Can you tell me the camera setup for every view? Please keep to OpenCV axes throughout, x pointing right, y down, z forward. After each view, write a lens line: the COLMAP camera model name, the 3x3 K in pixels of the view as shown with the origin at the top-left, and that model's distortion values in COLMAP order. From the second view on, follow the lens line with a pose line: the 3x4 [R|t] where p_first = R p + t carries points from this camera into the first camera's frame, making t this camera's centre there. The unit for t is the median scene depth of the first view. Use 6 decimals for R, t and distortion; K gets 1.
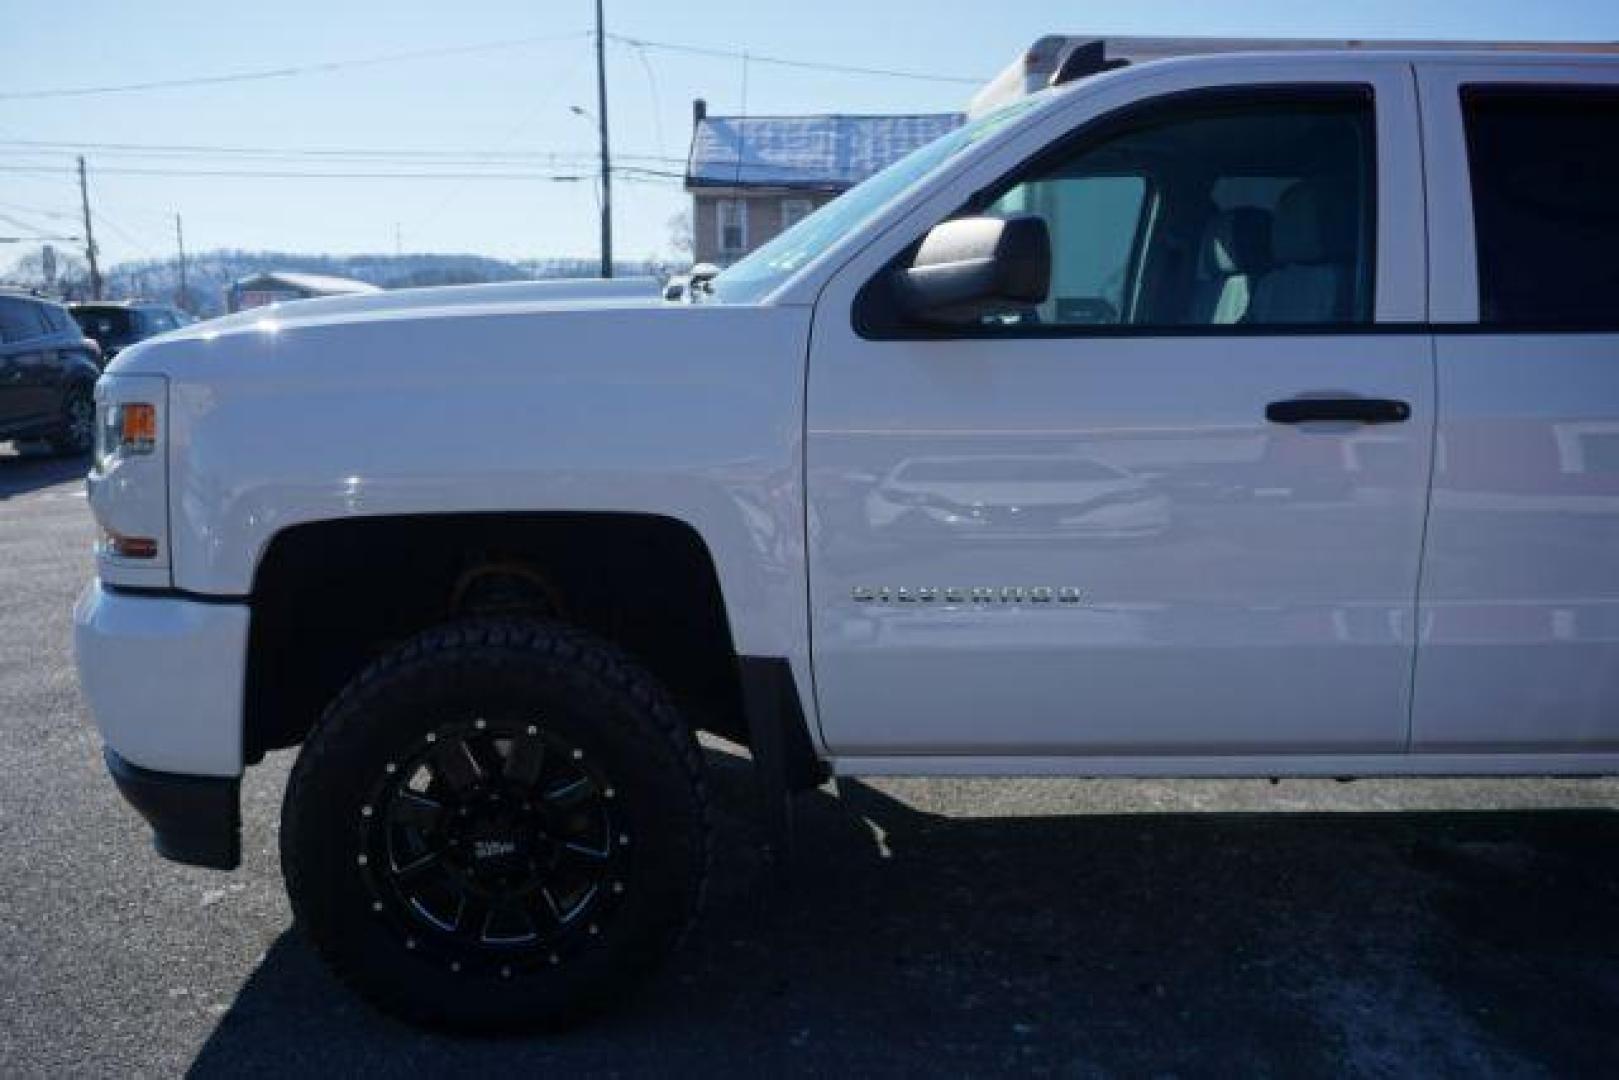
lens RADIAL K [[1446.8, 0, 807.2], [0, 1446.8, 539.8], [0, 0, 1]] dist [-0.010168, 0.016509]
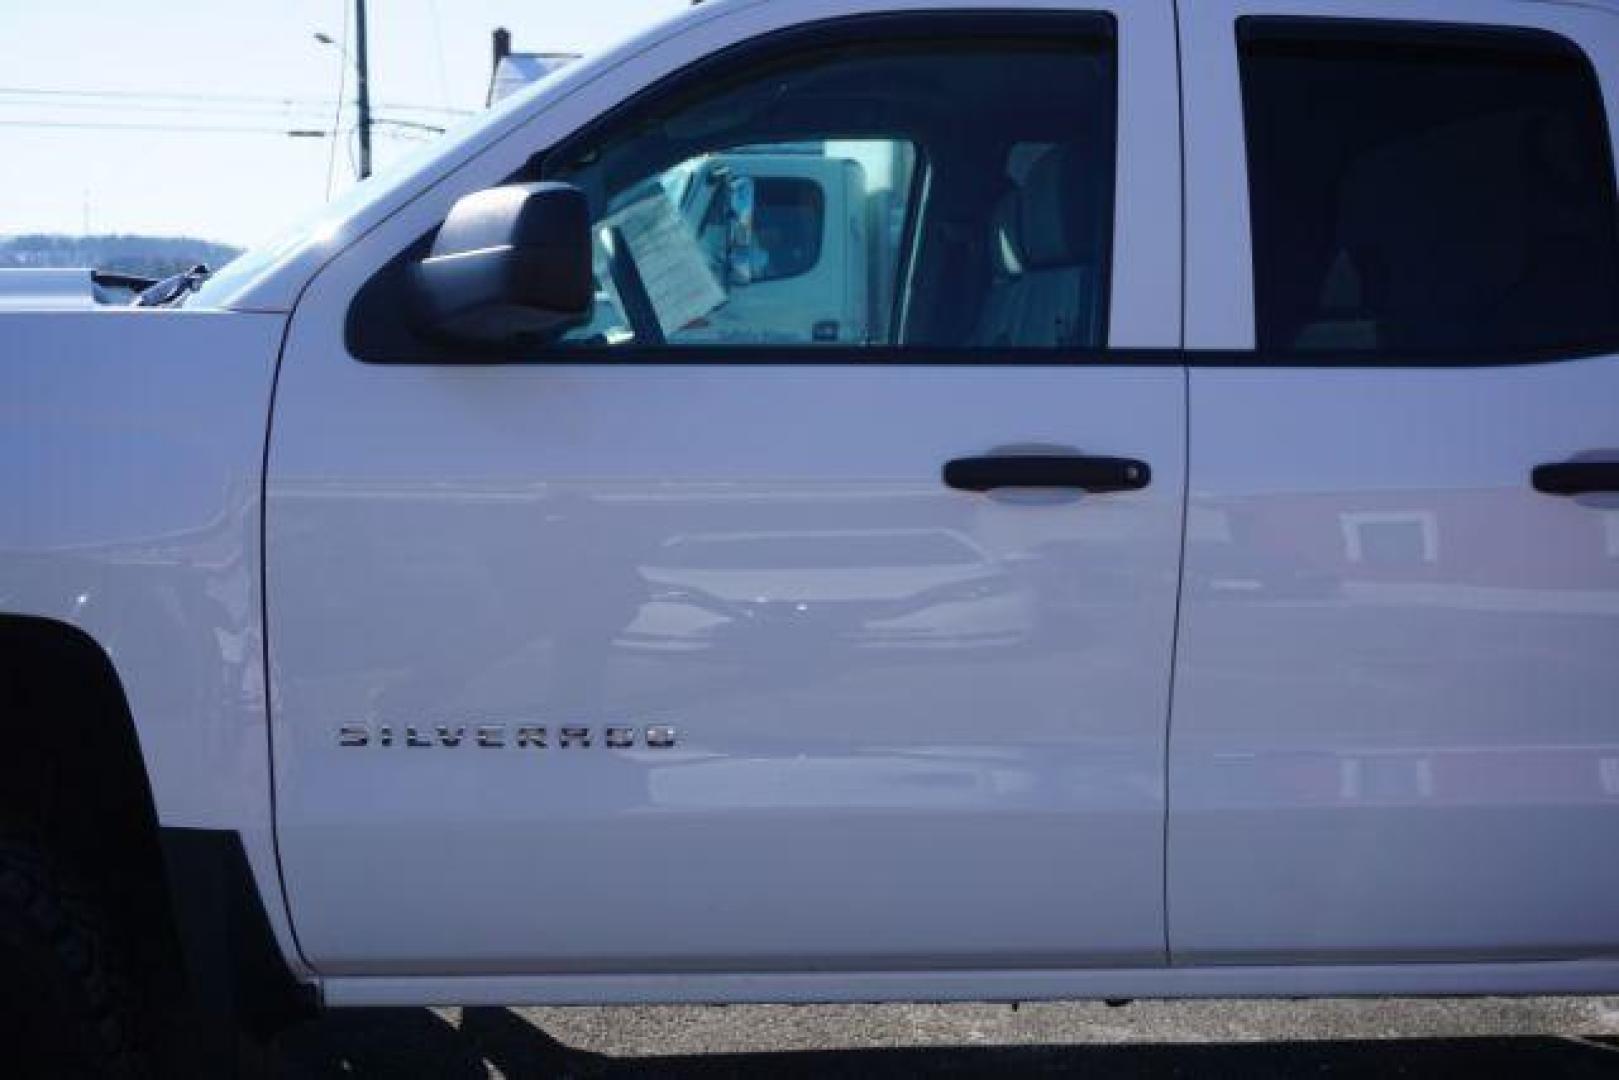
lens RADIAL K [[2023.1, 0, 810.2], [0, 2023.1, 558.4], [0, 0, 1]] dist [0.020612, -0.017458]
pose [[0.997503, 0.007427, 0.070237, 0.166040], [-0.004407, 0.999063, -0.043045, -0.004987], [-0.070491, 0.042628, 0.996601, 0.031966]]
